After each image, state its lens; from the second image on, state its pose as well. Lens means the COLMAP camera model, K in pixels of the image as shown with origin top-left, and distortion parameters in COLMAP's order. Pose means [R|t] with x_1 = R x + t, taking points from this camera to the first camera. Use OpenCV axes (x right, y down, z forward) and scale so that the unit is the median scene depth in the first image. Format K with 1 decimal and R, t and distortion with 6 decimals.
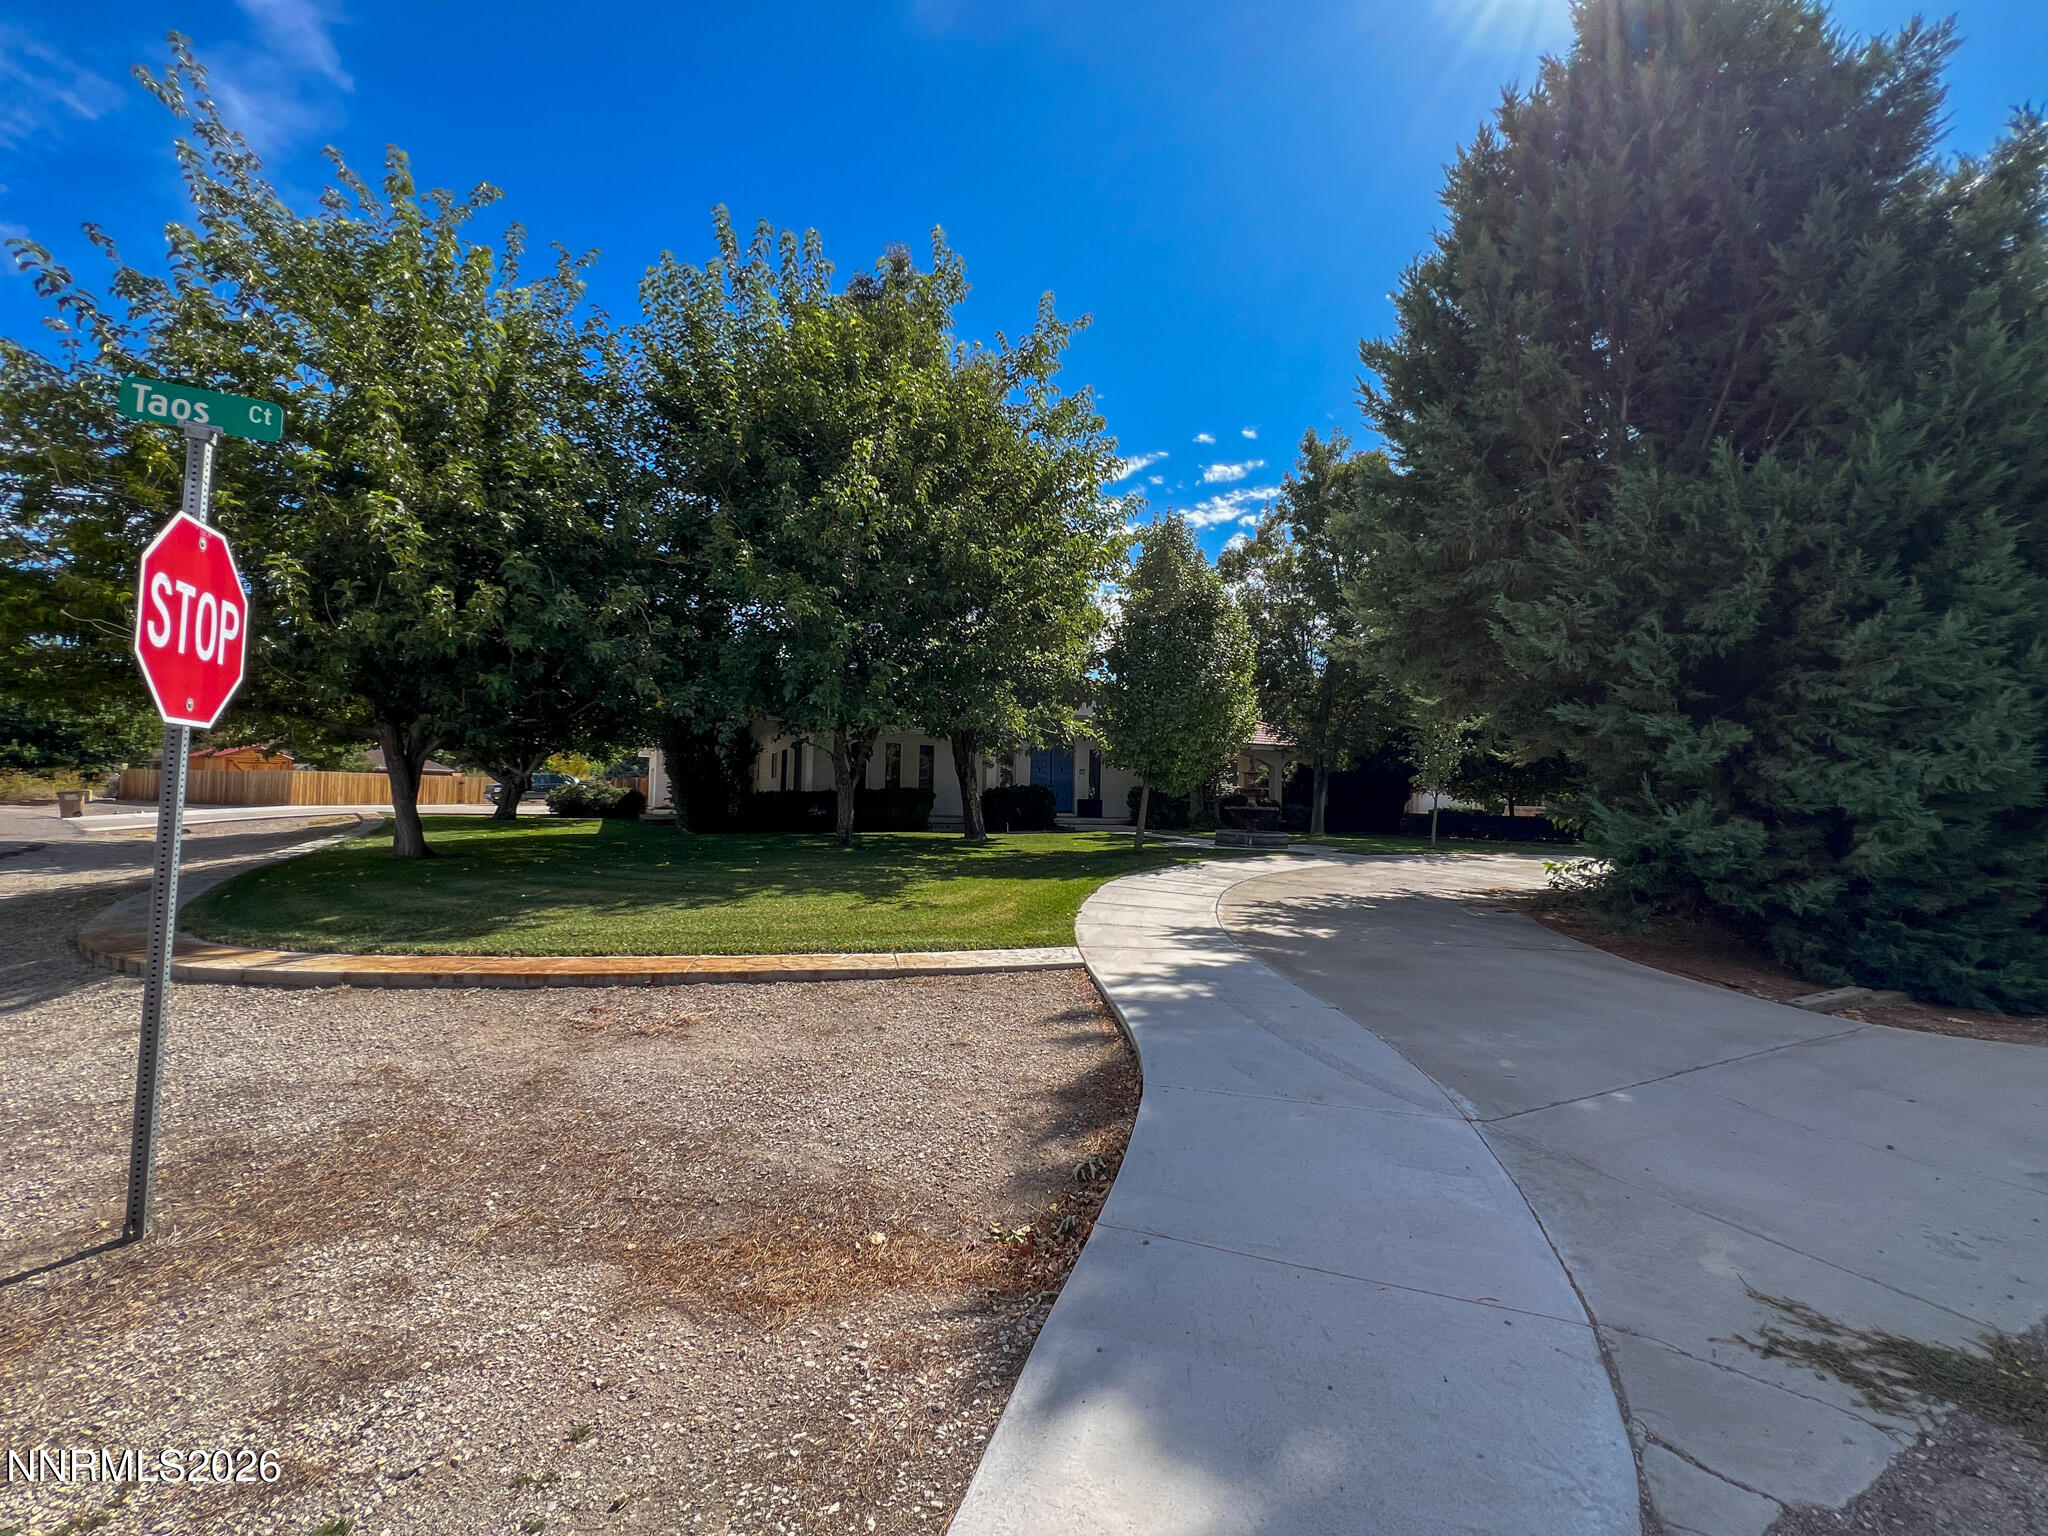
lens RADIAL K [[817.1, 0, 1024.0], [0, 817.1, 768.0], [0, 0, 1]] dist [-0.002145, 0.000523]
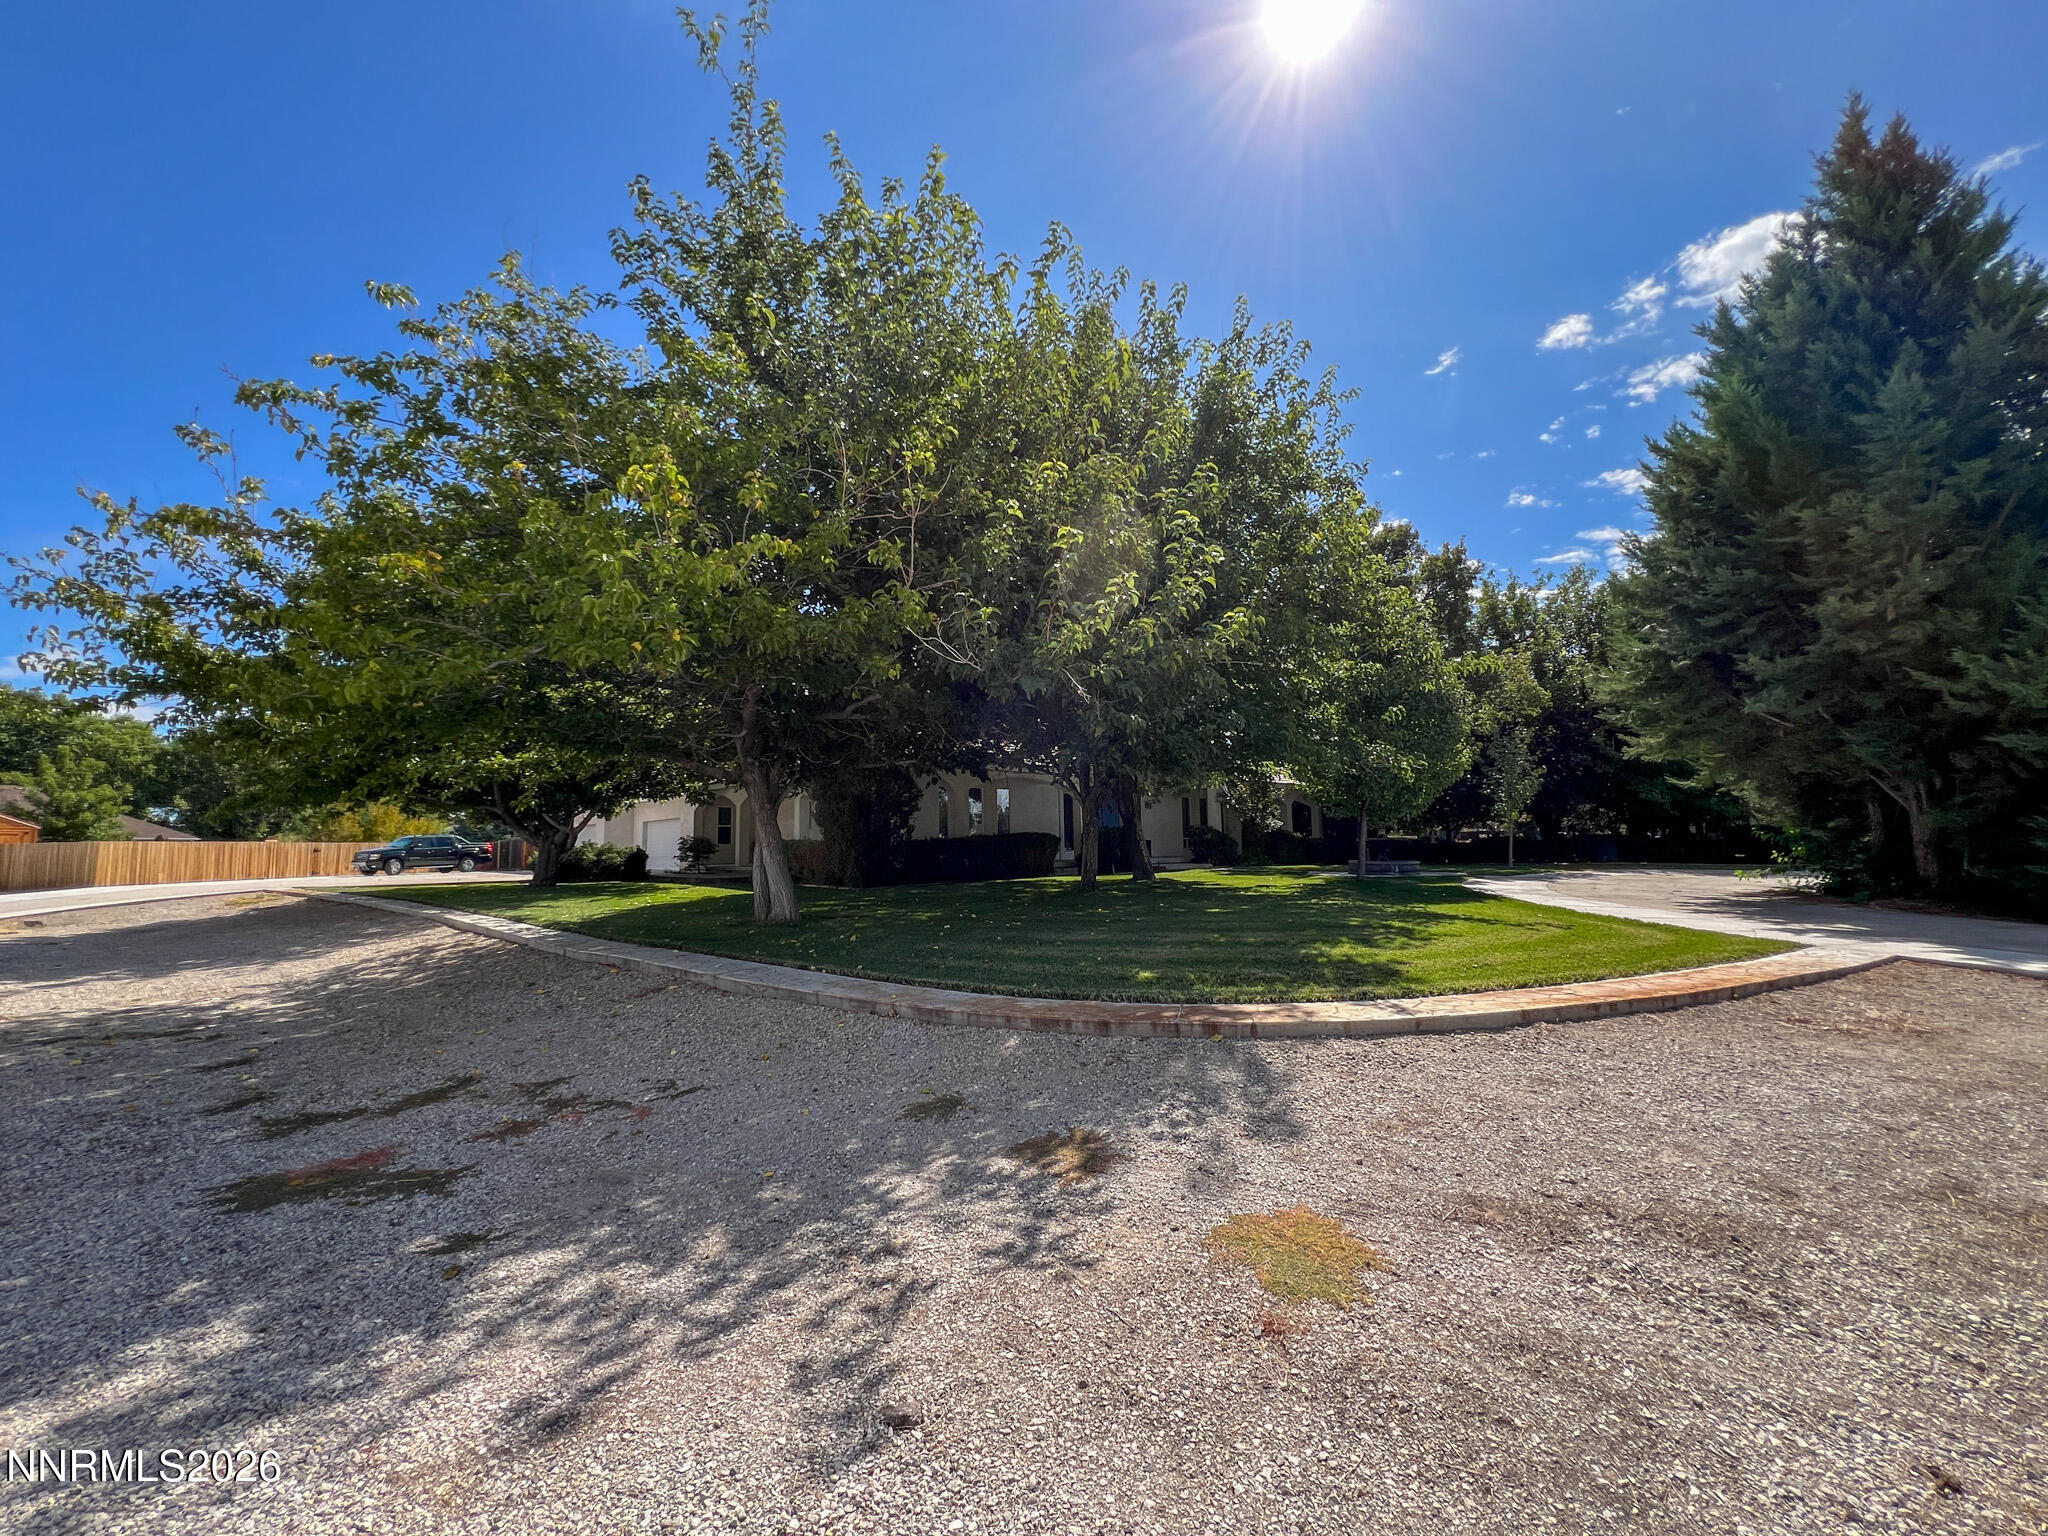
lens RADIAL K [[817.1, 0, 1024.0], [0, 817.1, 768.0], [0, 0, 1]] dist [-0.002145, 0.000523]
pose [[0.974548, -0.016395, 0.223579, -0.669923], [0.028935, 0.998179, -0.052928, -0.003129], [-0.222304, 0.058050, 0.973248, 0.073379]]
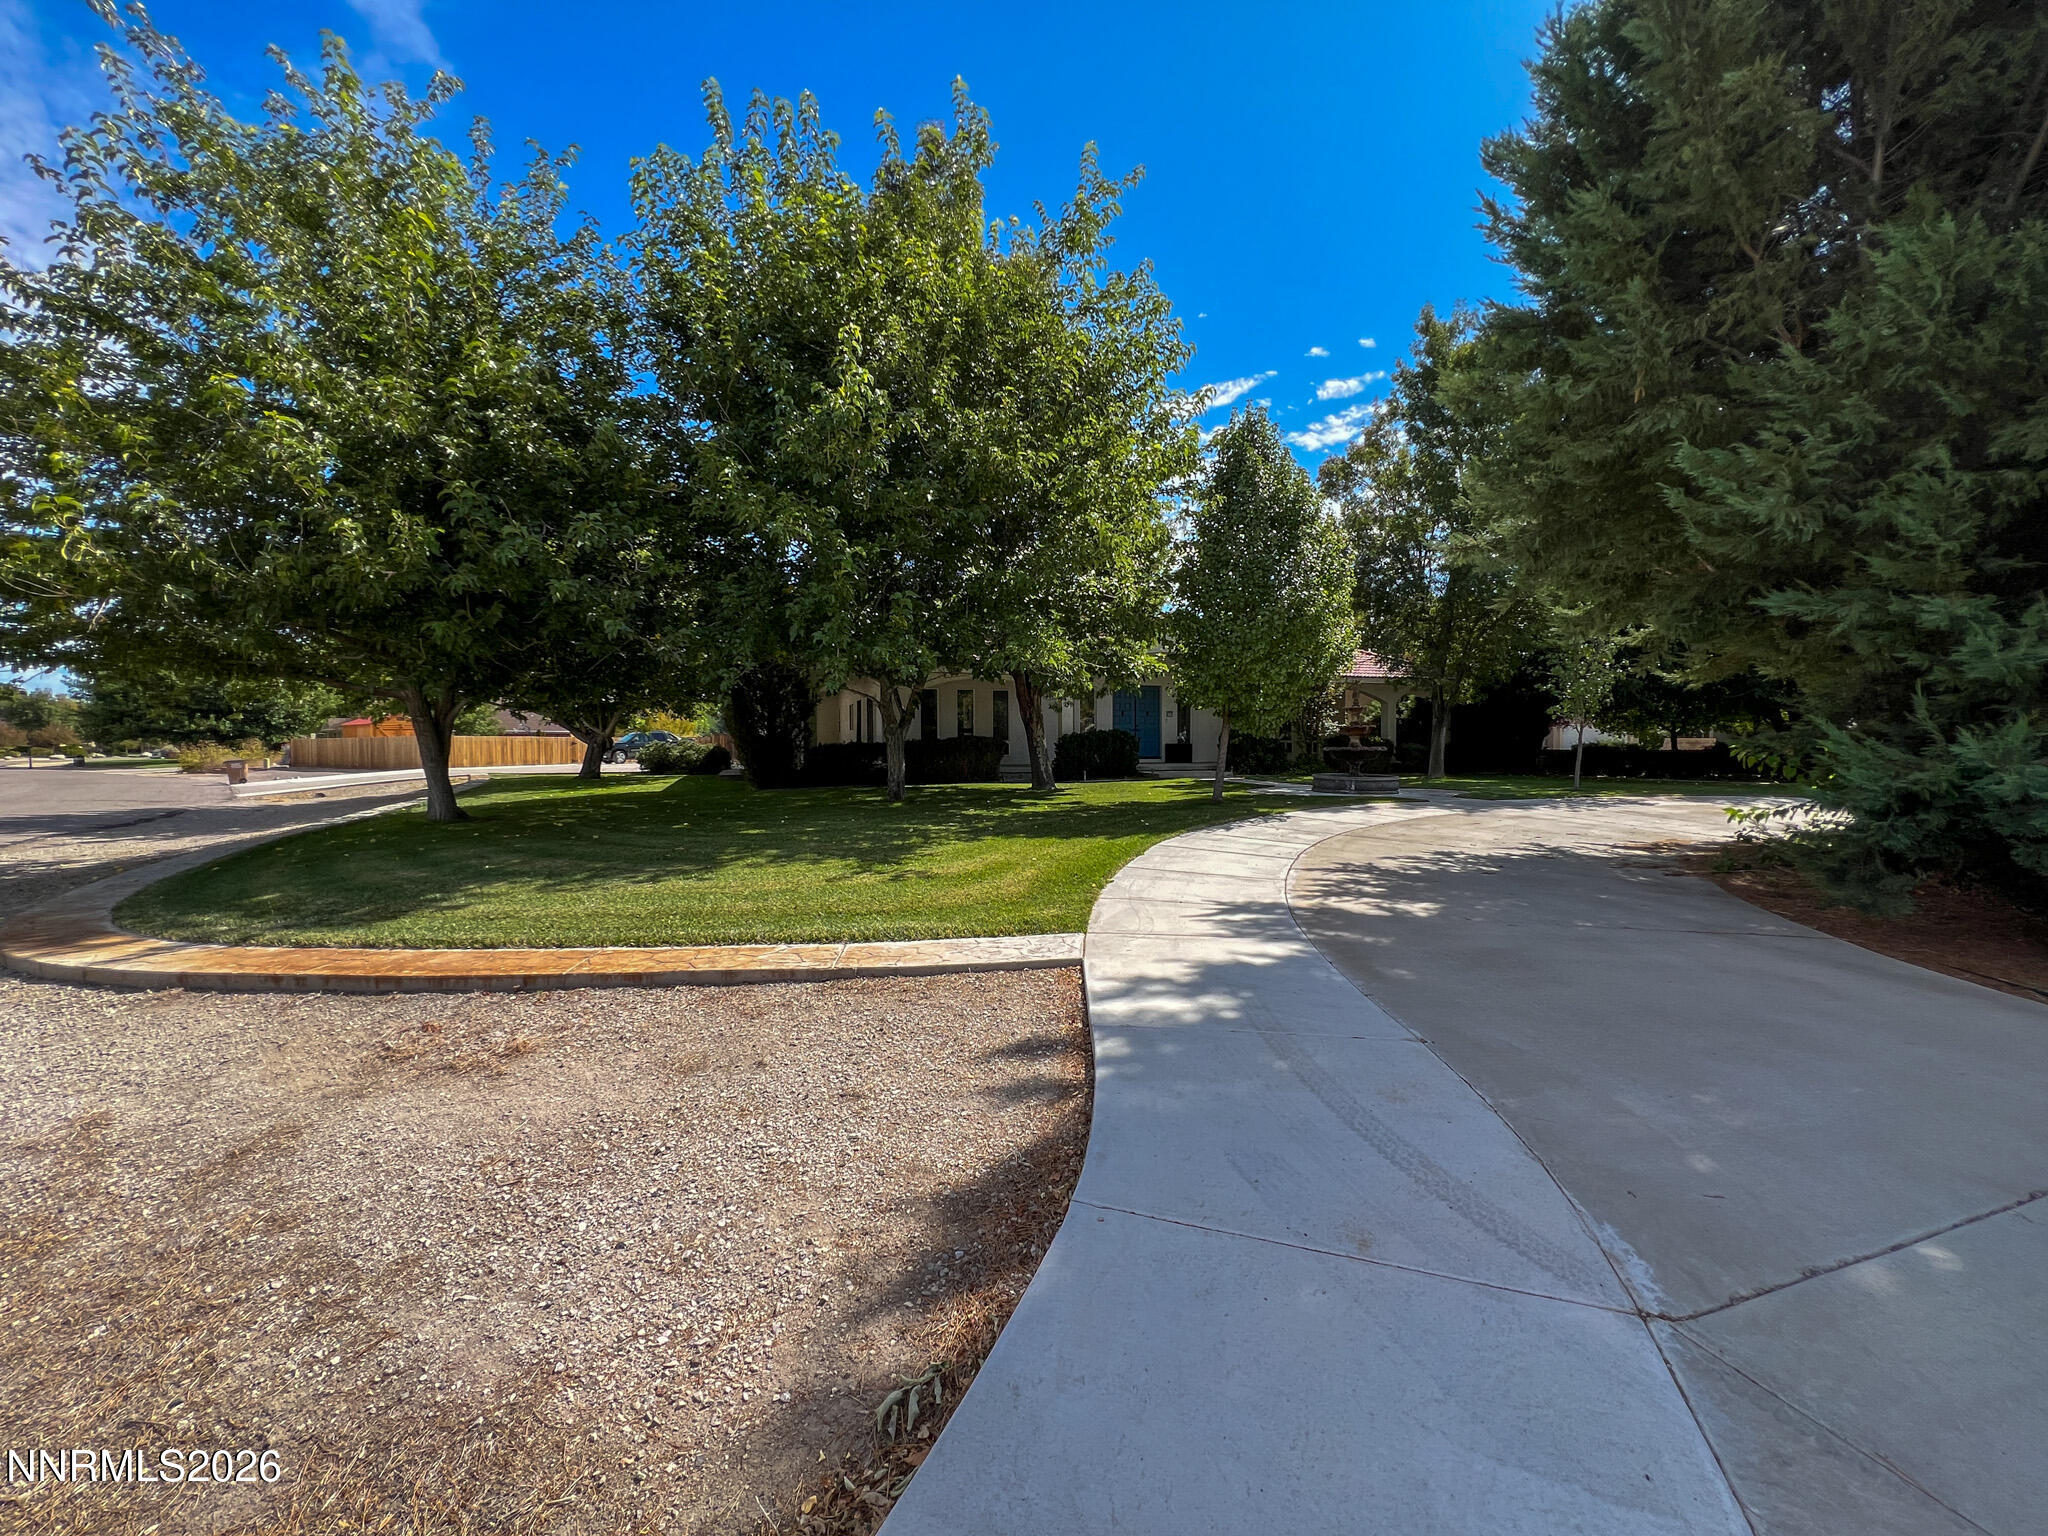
lens RADIAL K [[817.1, 0, 1024.0], [0, 817.1, 768.0], [0, 0, 1]] dist [-0.002145, 0.000523]
pose [[0.991076, -0.022159, -0.131444, 0.067829], [0.030674, 0.997535, 0.063113, 0.005960], [0.129721, -0.066582, 0.989313, 0.135531]]
